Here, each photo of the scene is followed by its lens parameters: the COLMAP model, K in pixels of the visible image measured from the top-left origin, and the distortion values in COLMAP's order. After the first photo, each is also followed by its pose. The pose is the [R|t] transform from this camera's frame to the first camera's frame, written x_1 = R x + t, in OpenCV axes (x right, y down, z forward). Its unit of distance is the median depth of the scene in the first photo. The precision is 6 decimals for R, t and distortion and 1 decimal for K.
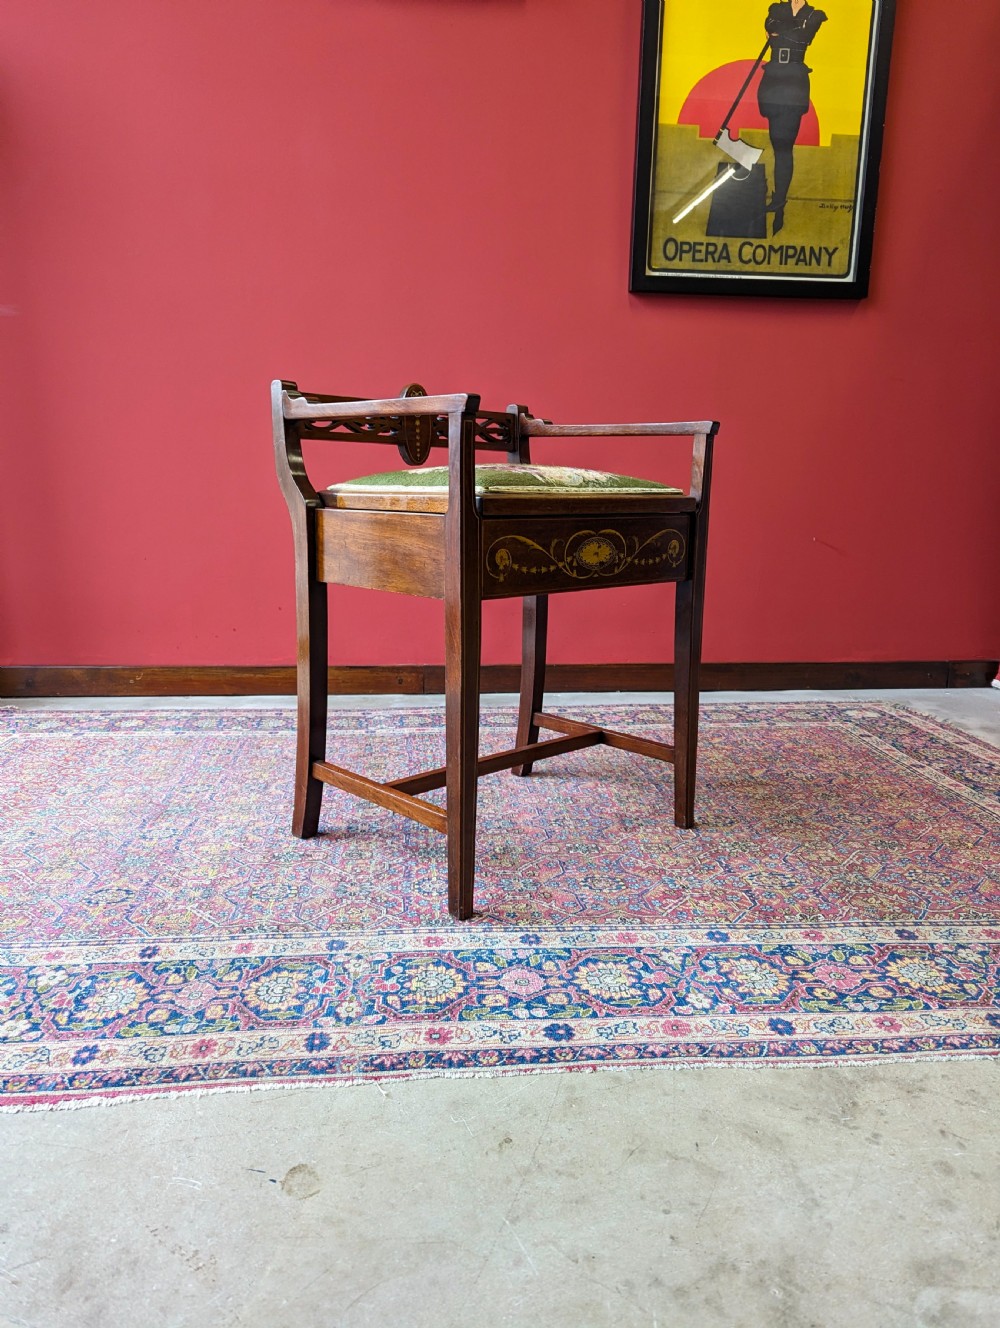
lens RADIAL K [[926.8, 0, 504.8], [0, 926.8, 664.4], [0, 0, 1]] dist [0.055368, -0.046192]
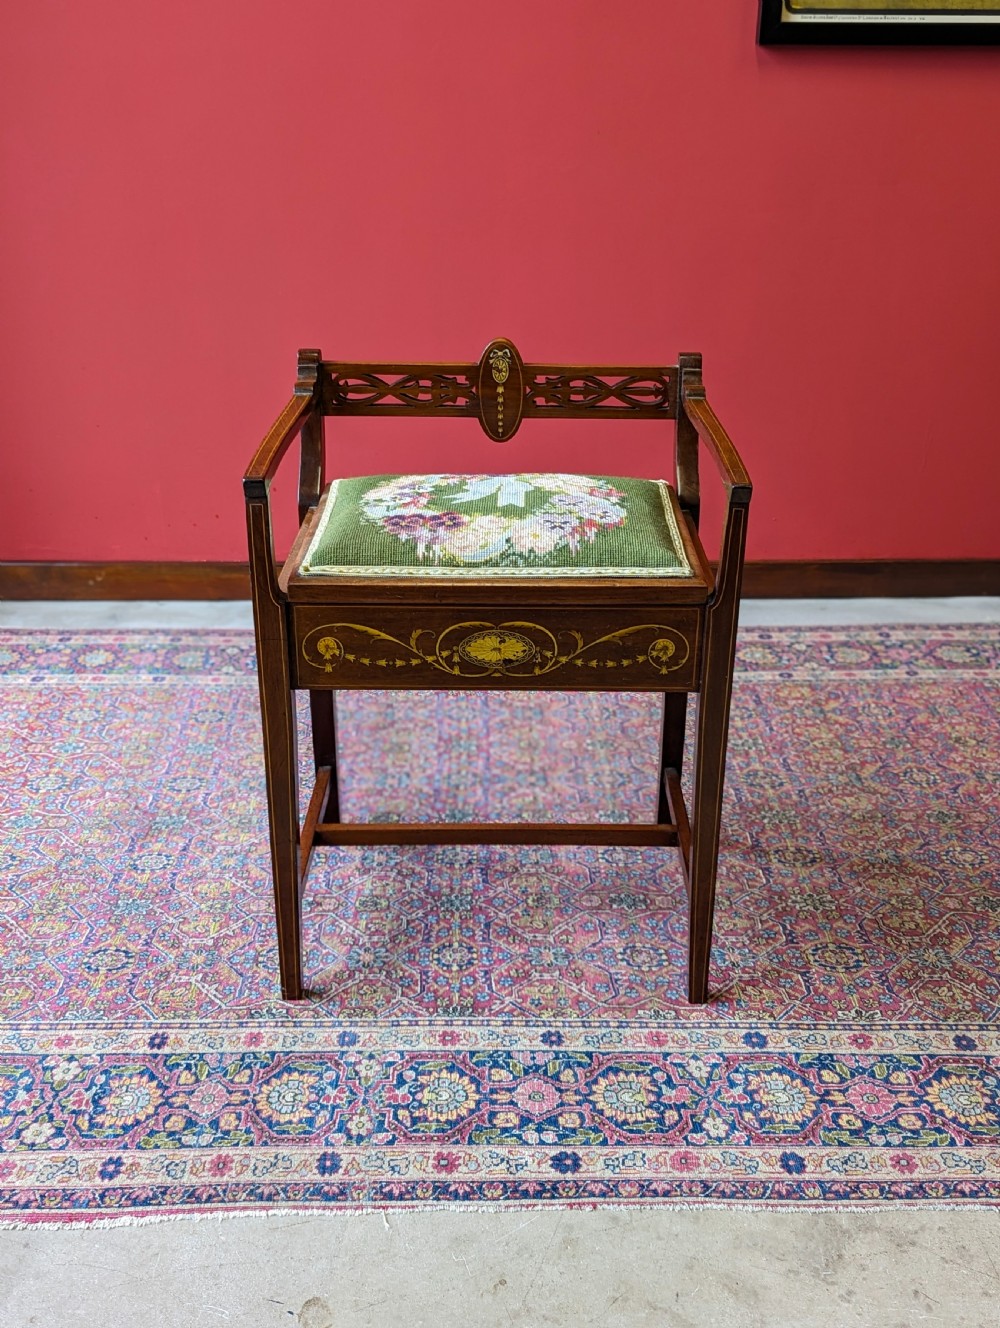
lens RADIAL K [[1424.7, 0, 513.9], [0, 1424.7, 661.2], [0, 0, 1]] dist [0.049614, -0.058108]
pose [[0.997227, 0.021772, -0.071158, 0.091856], [-0.005424, 0.974964, 0.222299, -0.435439], [0.074217, -0.221296, 0.972378, -0.353025]]
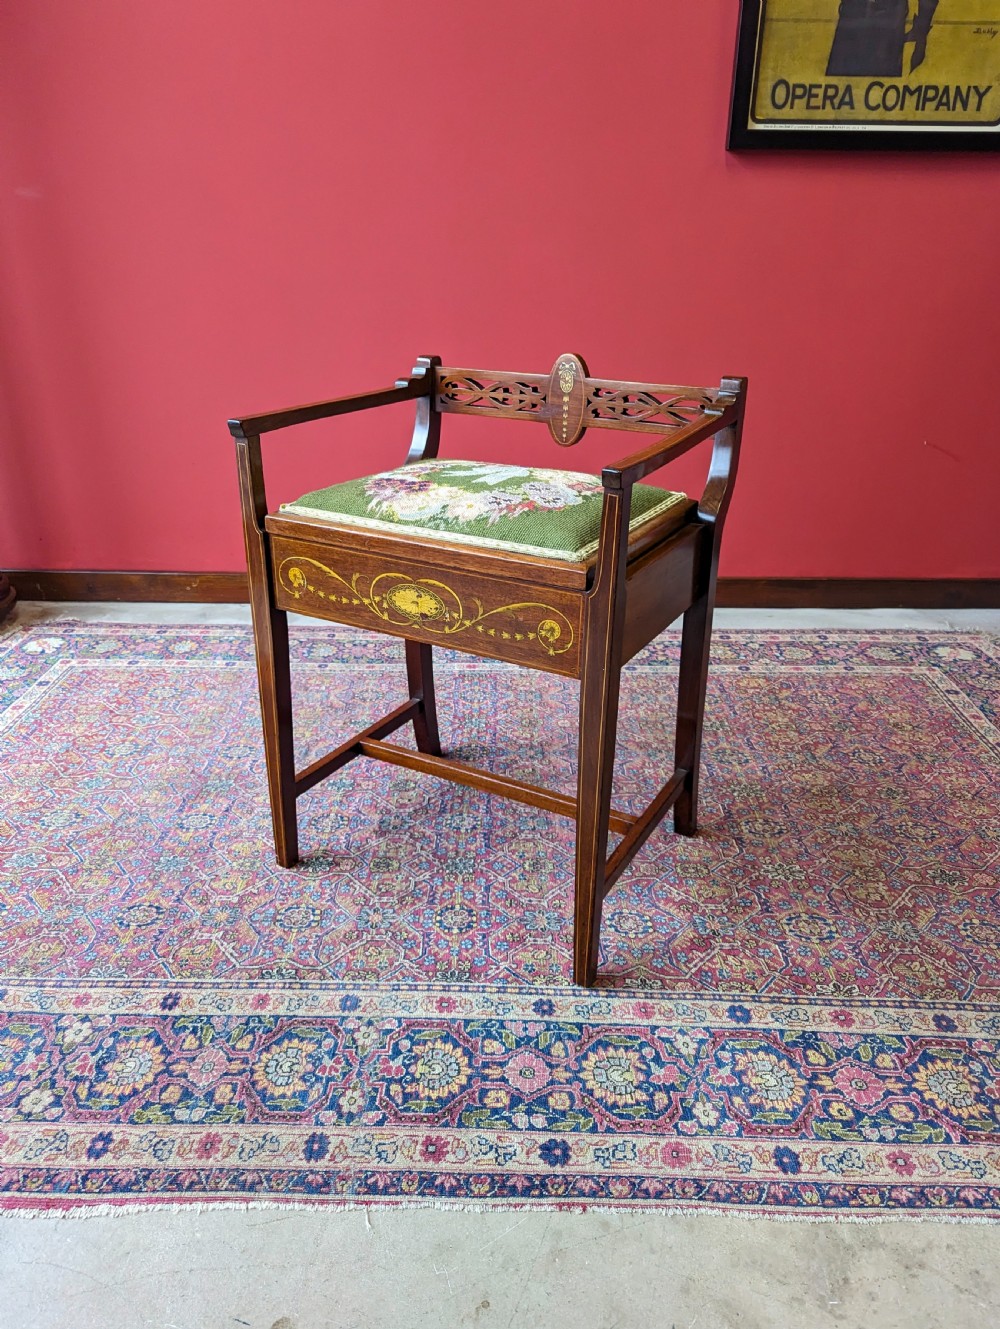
lens RADIAL K [[935.8, 0, 498.4], [0, 935.8, 658.2], [0, 0, 1]] dist [0.064480, -0.065090]
pose [[0.994150, 0.035996, -0.101836, 0.074886], [-0.012914, 0.975683, 0.218804, -0.310244], [0.107236, -0.216209, 0.970440, 0.118131]]
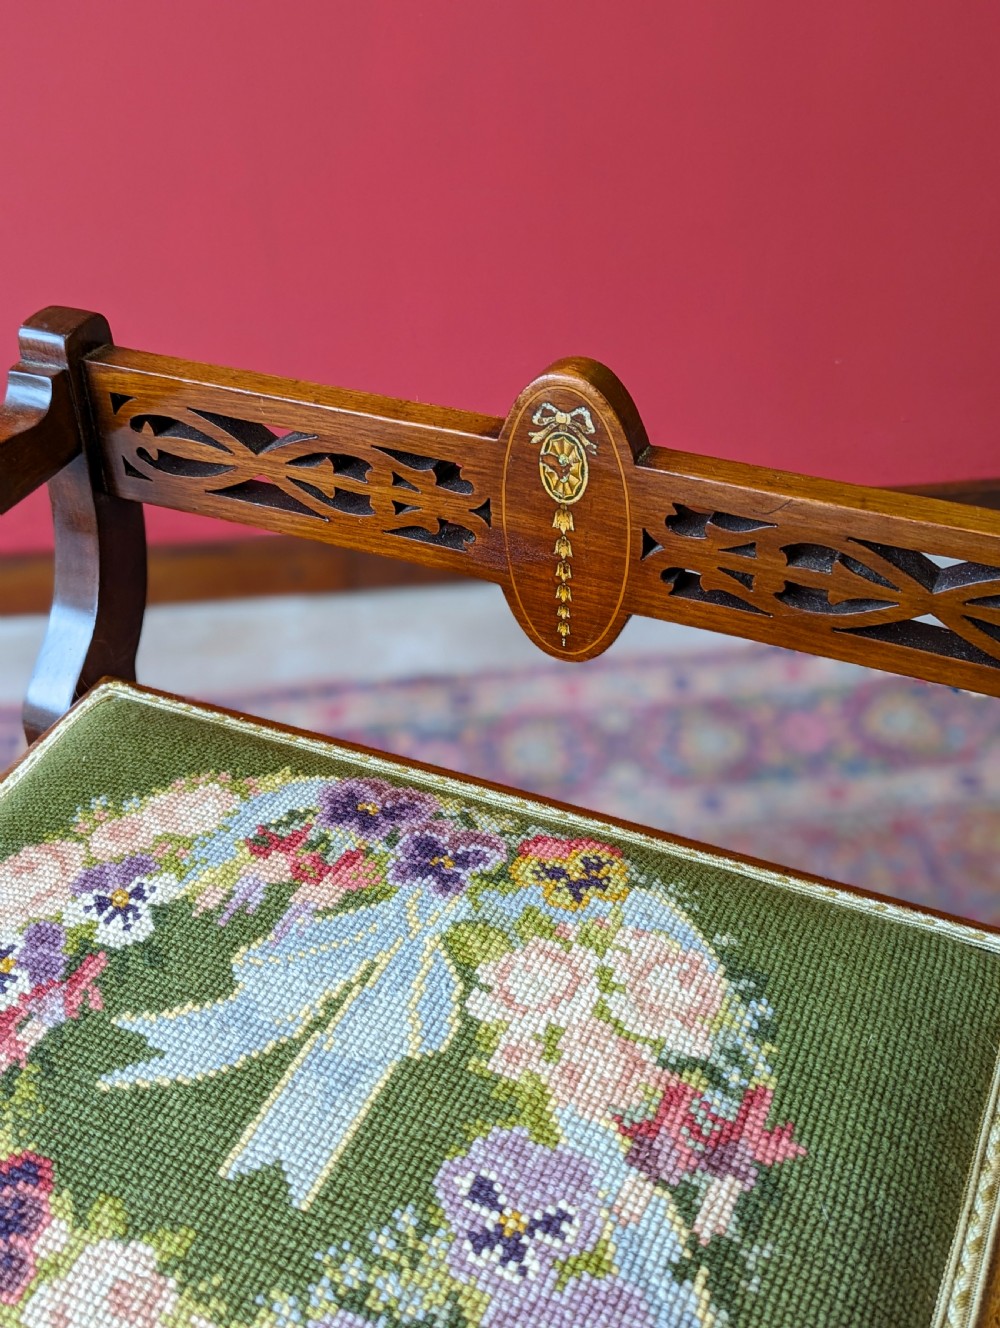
lens RADIAL K [[1438.5, 0, 497.1], [0, 1438.5, 665.3], [0, 0, 1]] dist [0.051800, -0.039194]
pose [[0.998458, -0.030786, -0.046192, 0.021353], [0.048364, 0.890871, 0.451674, -0.573378], [0.027246, -0.453212, 0.890986, 0.951784]]
